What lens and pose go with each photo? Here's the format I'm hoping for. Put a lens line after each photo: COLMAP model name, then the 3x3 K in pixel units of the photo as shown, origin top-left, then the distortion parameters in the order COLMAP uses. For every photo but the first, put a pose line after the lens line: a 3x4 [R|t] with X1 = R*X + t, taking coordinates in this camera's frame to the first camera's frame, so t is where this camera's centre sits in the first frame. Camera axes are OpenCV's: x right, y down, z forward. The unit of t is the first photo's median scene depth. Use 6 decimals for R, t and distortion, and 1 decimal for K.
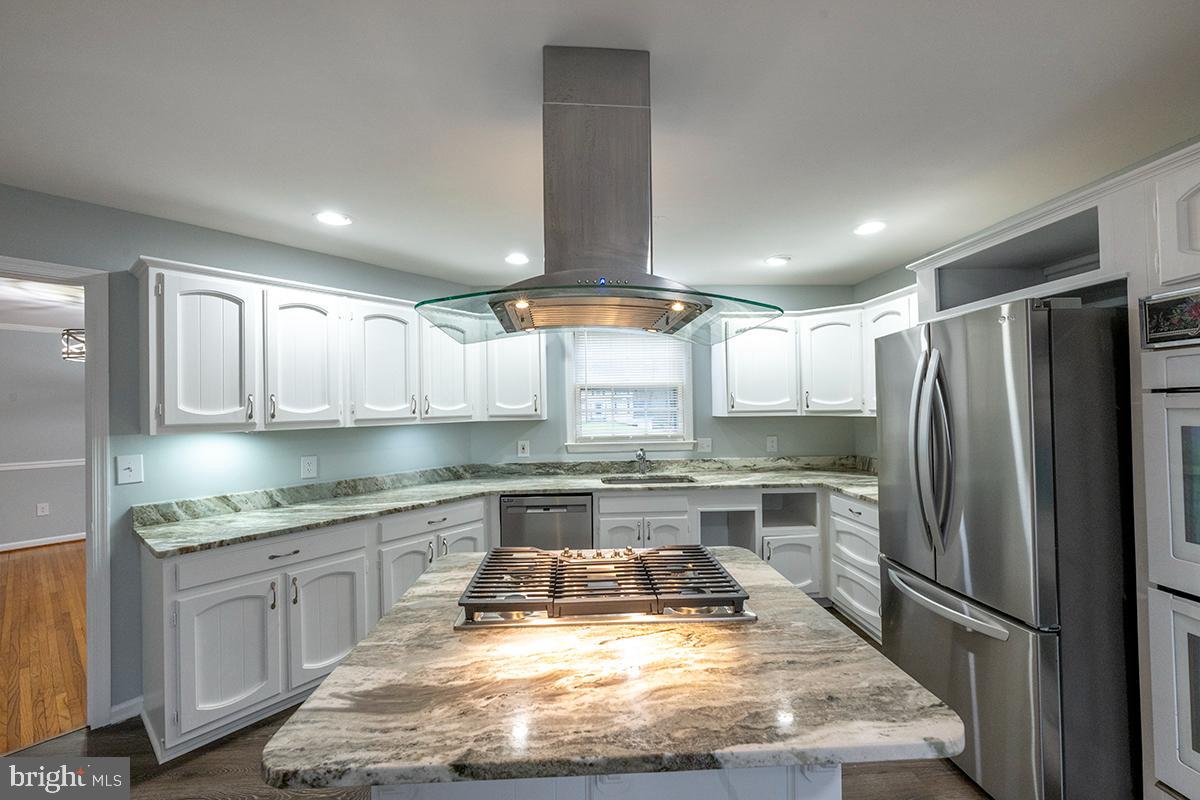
lens RADIAL K [[473.7, 0, 592.6], [0, 473.7, 406.1], [0, 0, 1]] dist [-0.004088, 0.000753]
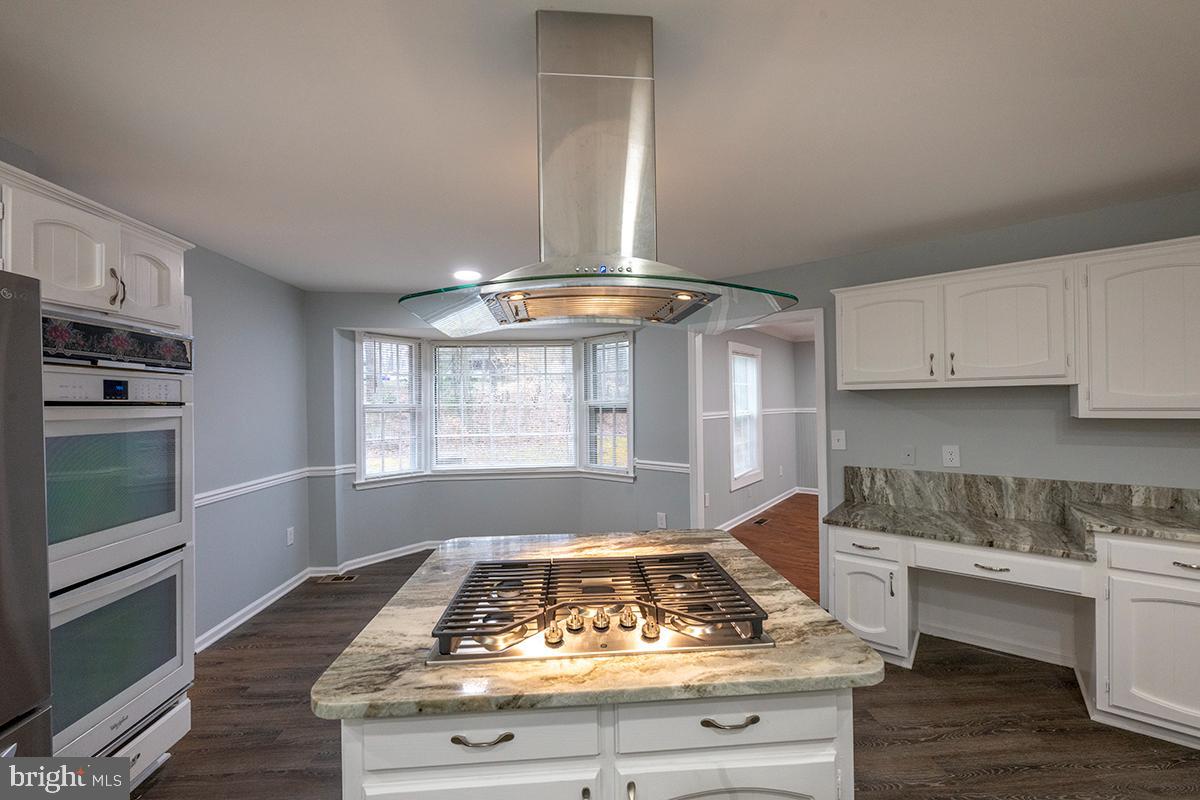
lens RADIAL K [[473.7, 0, 596.9], [0, 473.7, 400.3], [0, 0, 1]] dist [-0.004088, 0.000753]
pose [[-0.999479, 0.027913, -0.016220, 0.010514], [0.028158, 0.999490, -0.015062, 0.004076], [0.015791, -0.015511, -0.999755, 0.933128]]
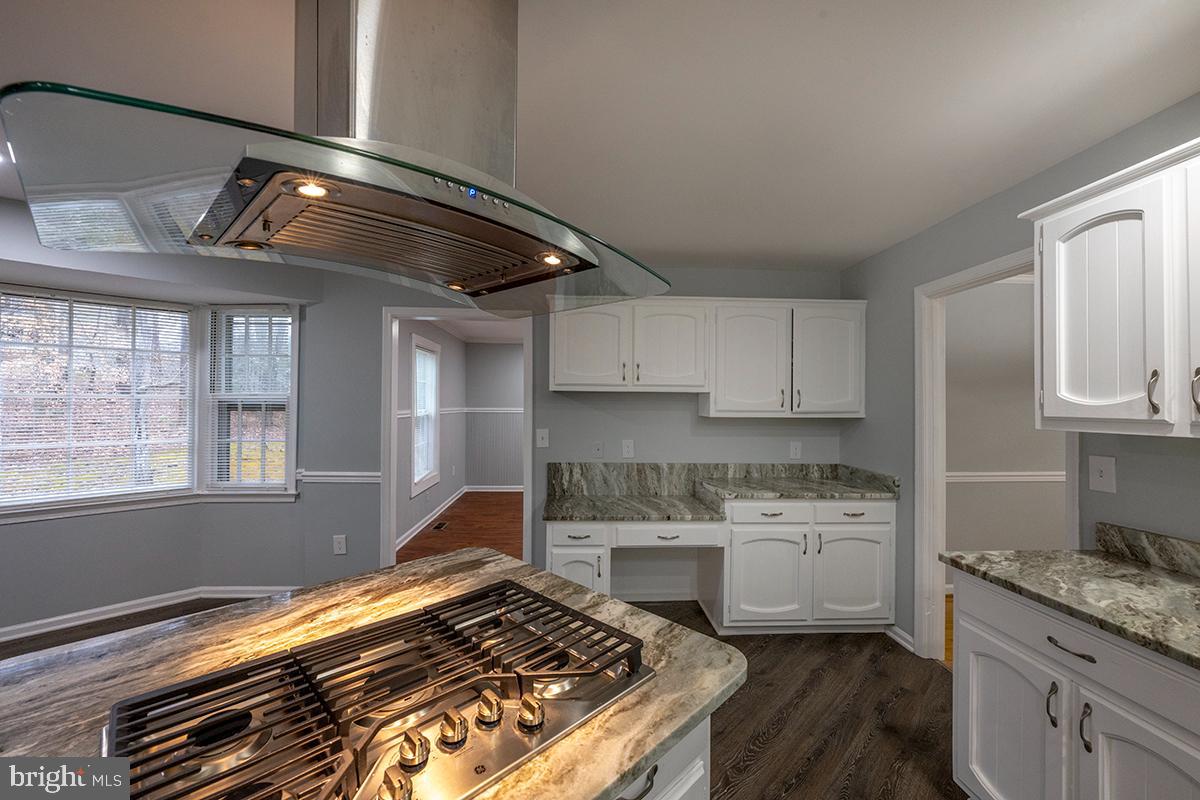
lens RADIAL K [[473.7, 0, 599.5], [0, 473.7, 402.8], [0, 0, 1]] dist [-0.004088, 0.000753]
pose [[-0.733653, 0.008338, -0.679473, 0.116221], [0.007947, 0.999962, 0.003690, 0.005957], [0.679478, -0.002693, -0.733691, 0.780522]]
